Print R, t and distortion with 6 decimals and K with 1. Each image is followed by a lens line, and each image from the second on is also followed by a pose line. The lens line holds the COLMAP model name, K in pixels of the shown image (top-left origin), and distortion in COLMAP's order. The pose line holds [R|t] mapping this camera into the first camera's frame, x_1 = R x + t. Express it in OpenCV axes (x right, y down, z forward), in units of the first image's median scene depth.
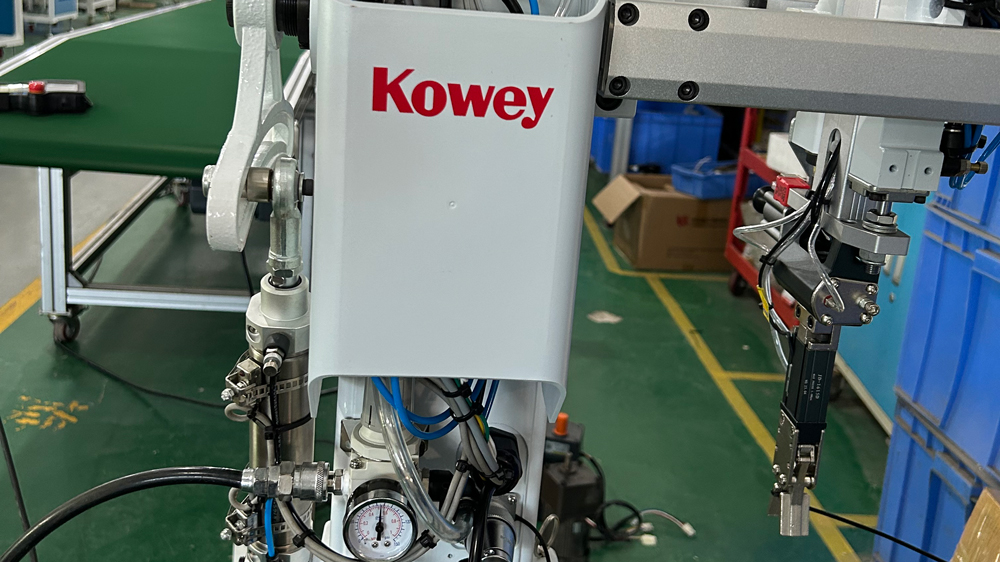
lens RADIAL K [[989.9, 0, 500.0], [0, 989.9, 281.0], [0, 0, 1]] dist [0.000143, 0.000074]
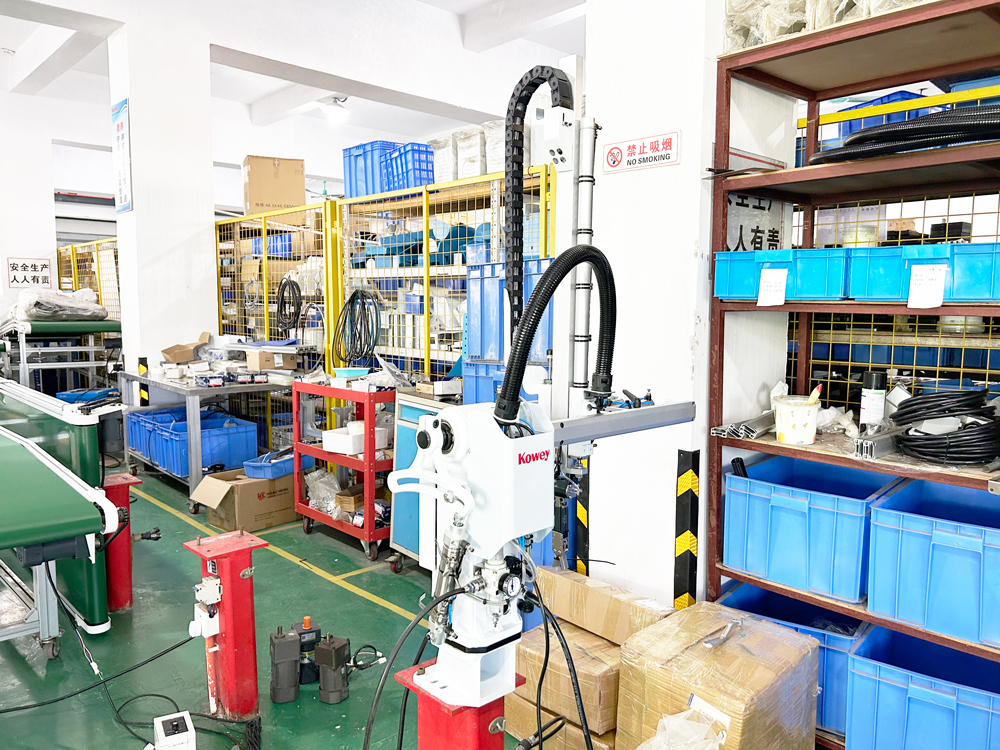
lens RADIAL K [[753.4, 0, 500.0], [0, 753.4, 375.0], [0, 0, 1]] dist [0.005221, 0.004528]
pose [[0.769949, -0.152658, 0.619576, -0.238236], [0.269562, 0.957884, -0.098971, -0.025950], [-0.578373, 0.243217, 0.778672, -0.179922]]
